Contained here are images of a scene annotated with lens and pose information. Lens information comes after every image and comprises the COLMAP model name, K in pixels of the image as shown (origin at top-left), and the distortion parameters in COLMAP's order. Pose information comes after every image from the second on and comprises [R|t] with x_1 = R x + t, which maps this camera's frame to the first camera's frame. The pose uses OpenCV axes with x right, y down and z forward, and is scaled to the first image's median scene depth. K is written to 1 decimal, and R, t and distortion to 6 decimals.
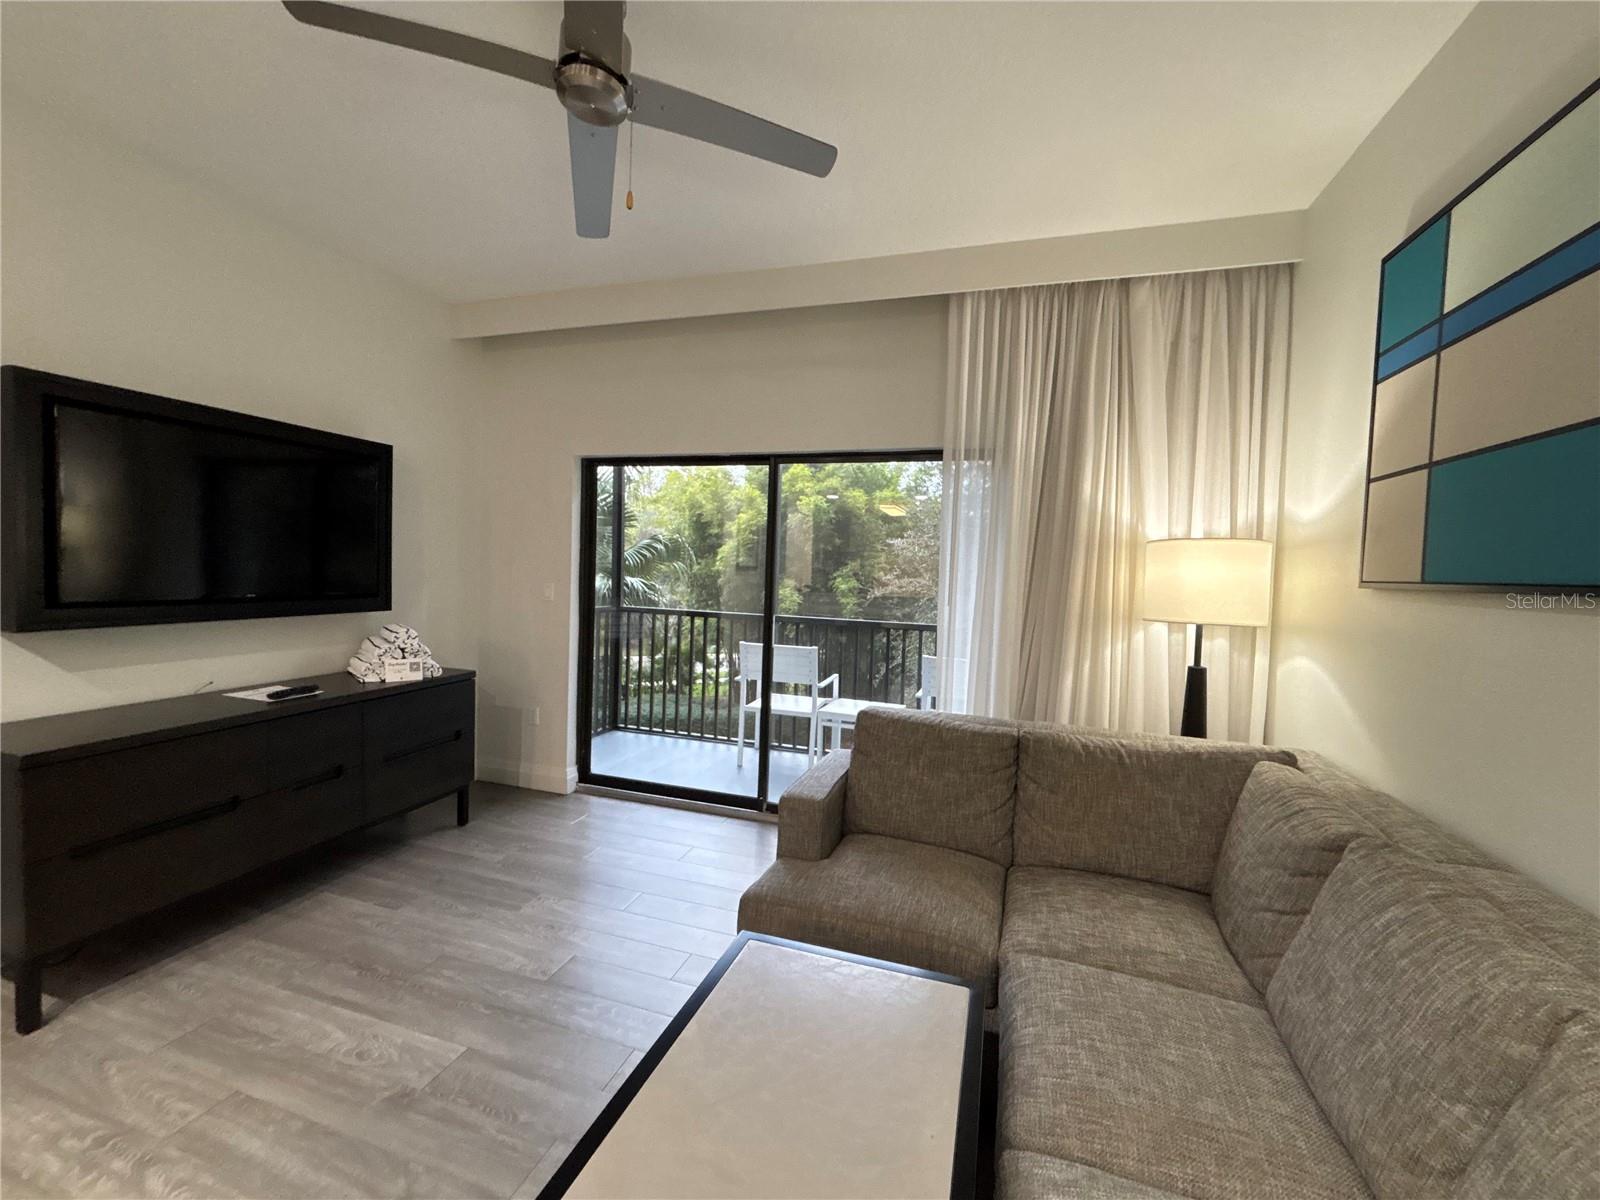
lens RADIAL K [[644.9, 0, 802.0], [0, 644.9, 595.4], [0, 0, 1]] dist [-0.002885, 0.000135]
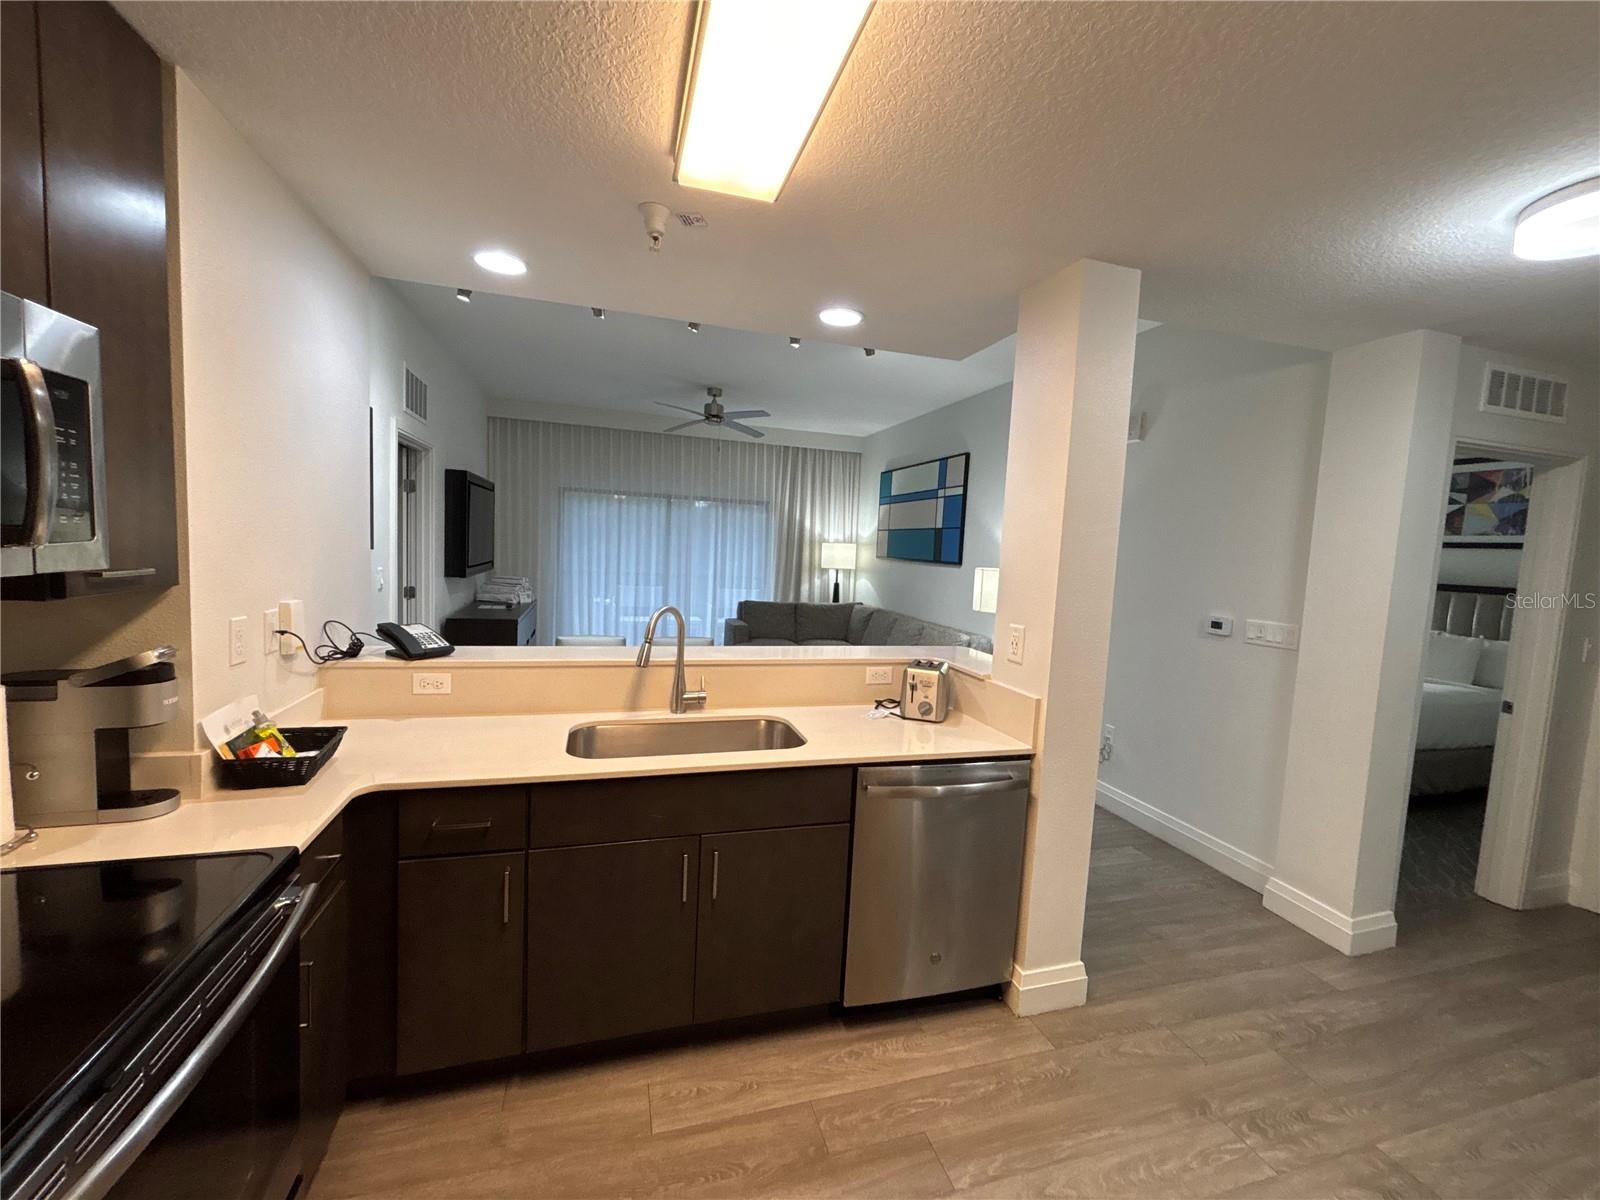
lens RADIAL K [[644.9, 0, 802.0], [0, 644.9, 595.4], [0, 0, 1]] dist [-0.002885, 0.000135]
pose [[0.828621, -0.034530, 0.558744, -1.283135], [0.001336, 0.998215, 0.059706, -0.014904], [-0.559808, -0.048727, 0.827188, -1.506774]]
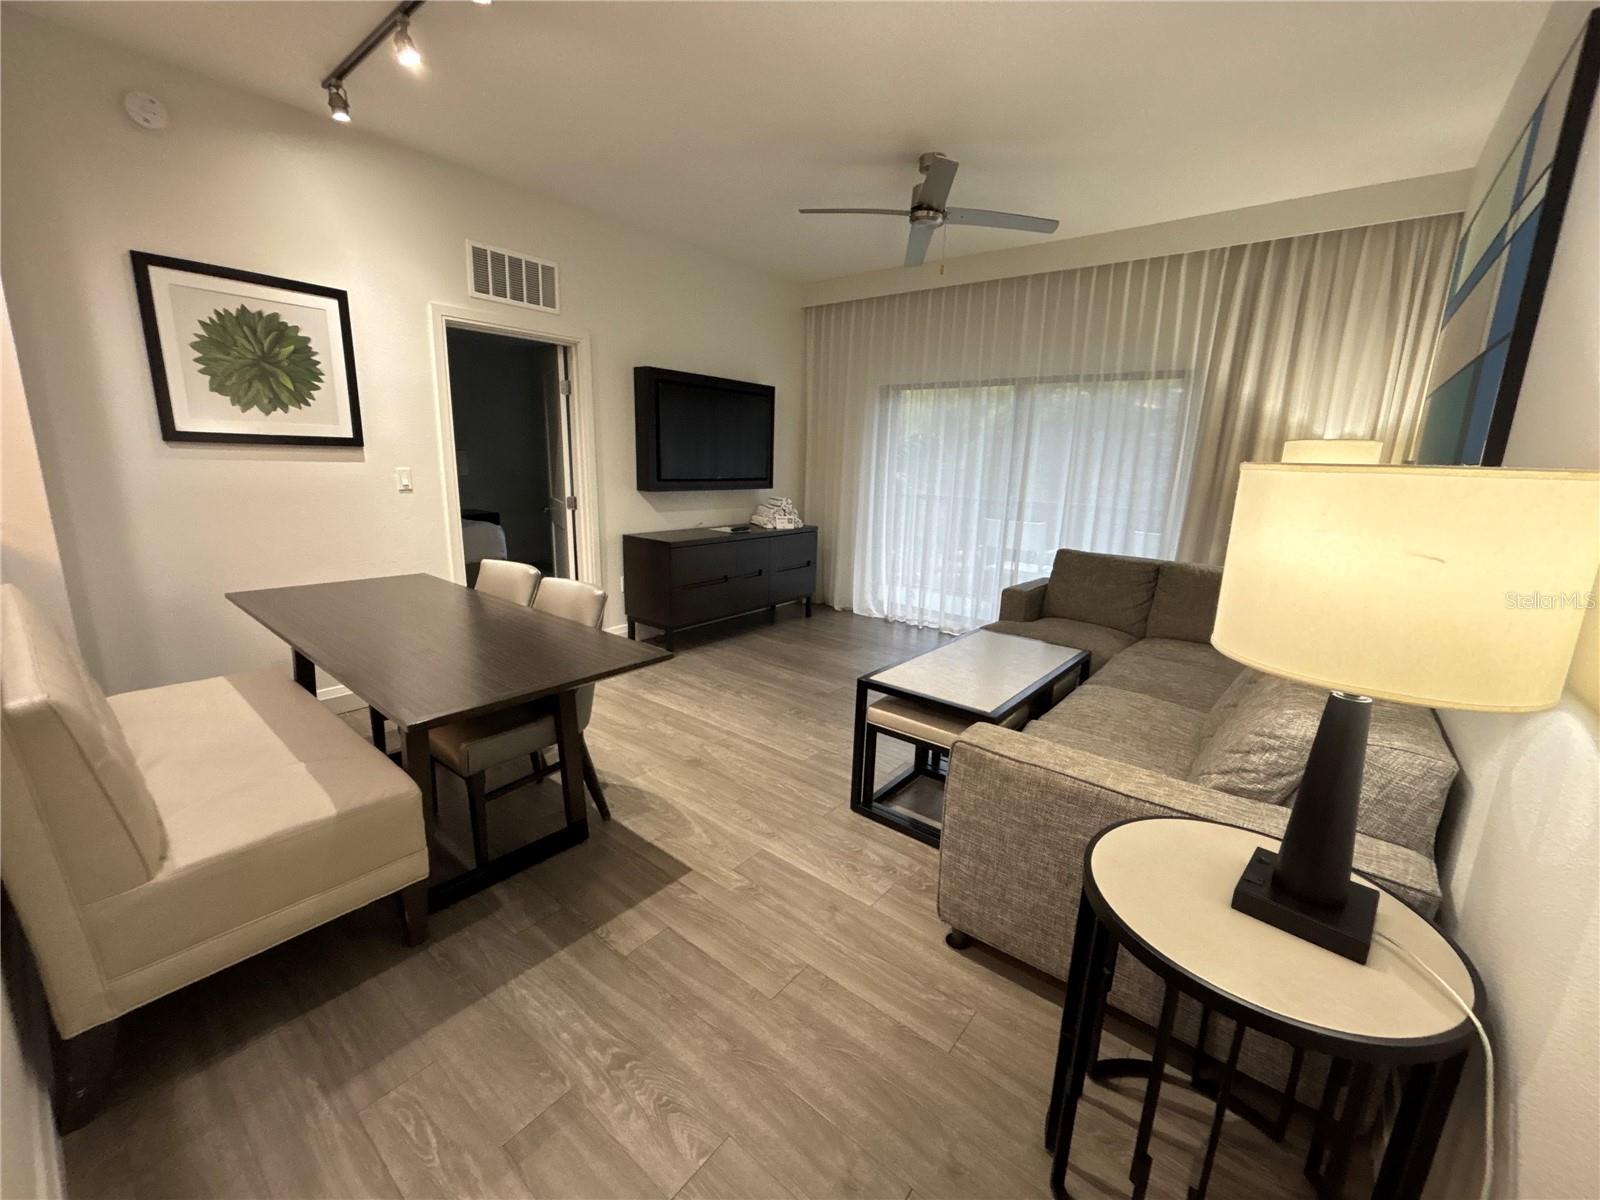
lens RADIAL K [[643.7, 0, 797.6], [0, 643.7, 597.2], [0, 0, 1]] dist [-0.002350, 0.000375]
pose [[0.929421, 0.071681, -0.361994, 0.074035], [-0.013793, 0.987015, 0.160032, 0.046127], [0.368764, -0.143744, 0.918341, -0.761354]]
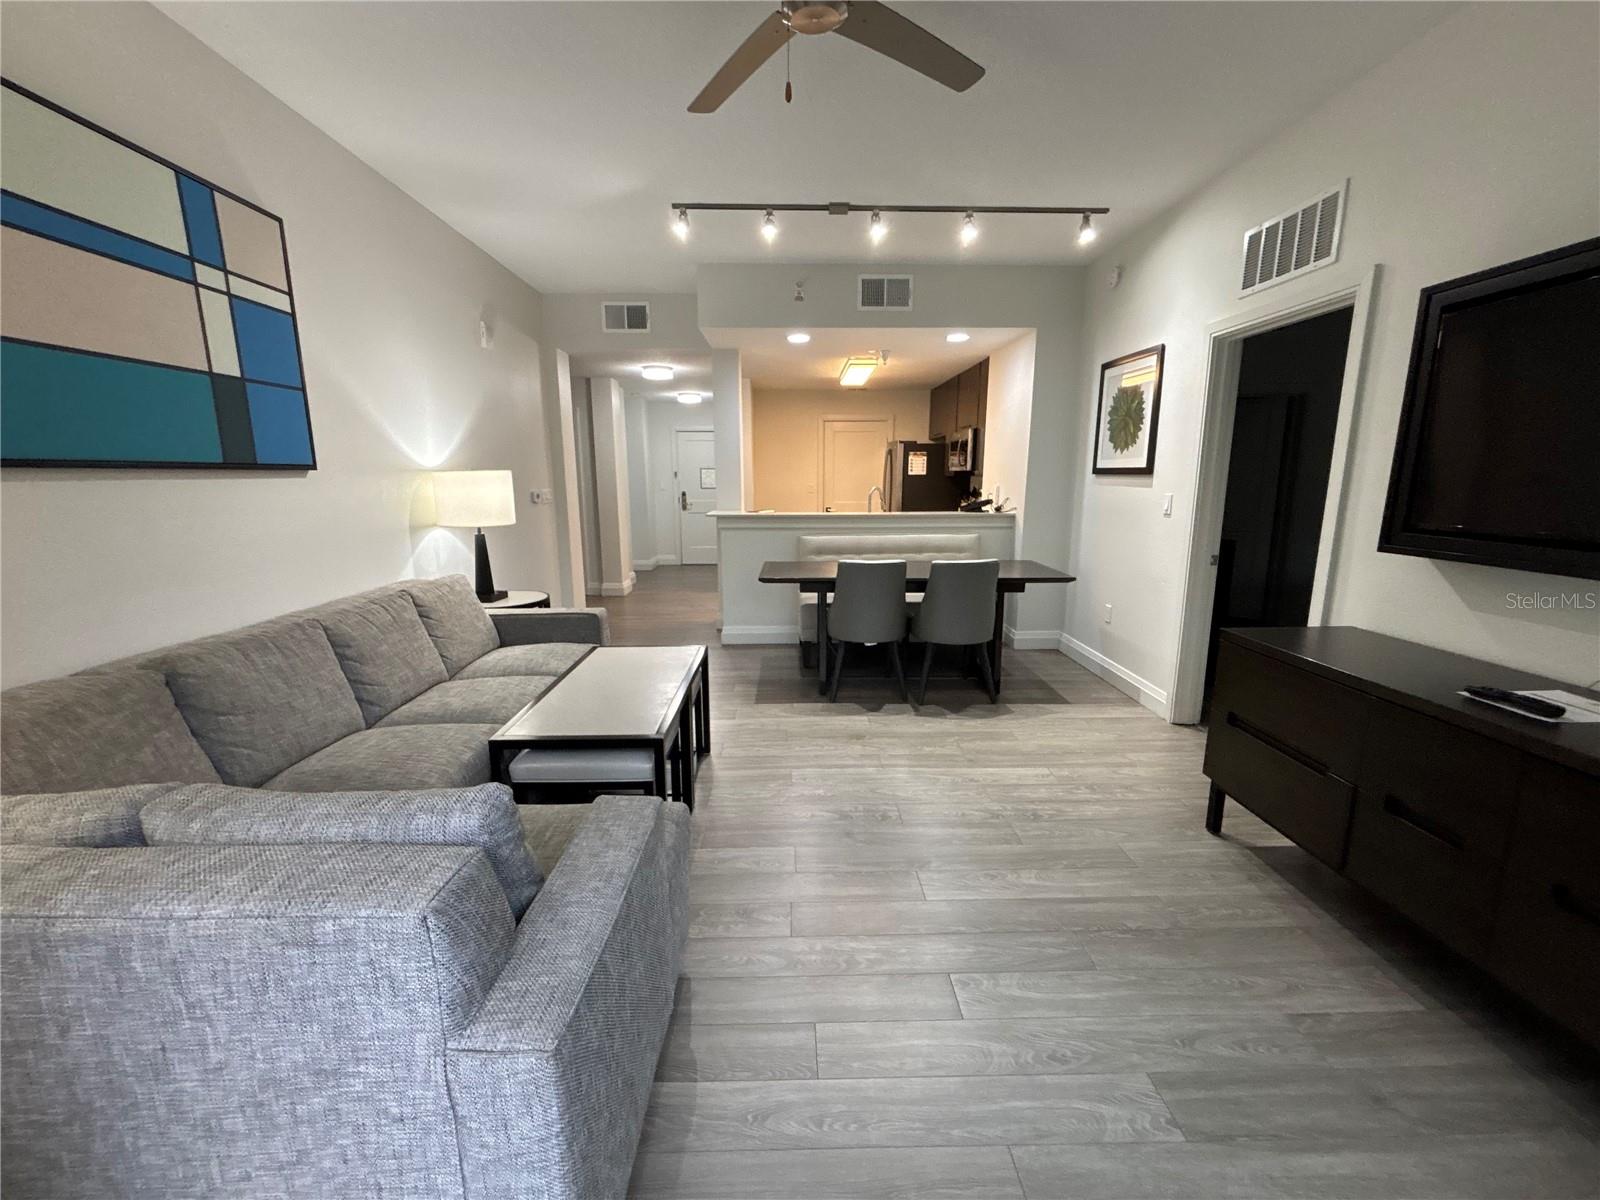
lens RADIAL K [[644.9, 0, 802.0], [0, 644.9, 595.4], [0, 0, 1]] dist [-0.002885, 0.000135]
pose [[-0.946931, 0.027865, -0.320228, 0.034689], [-0.044497, 0.975280, 0.216445, -0.051254], [0.318343, 0.219208, -0.922283, 1.412713]]
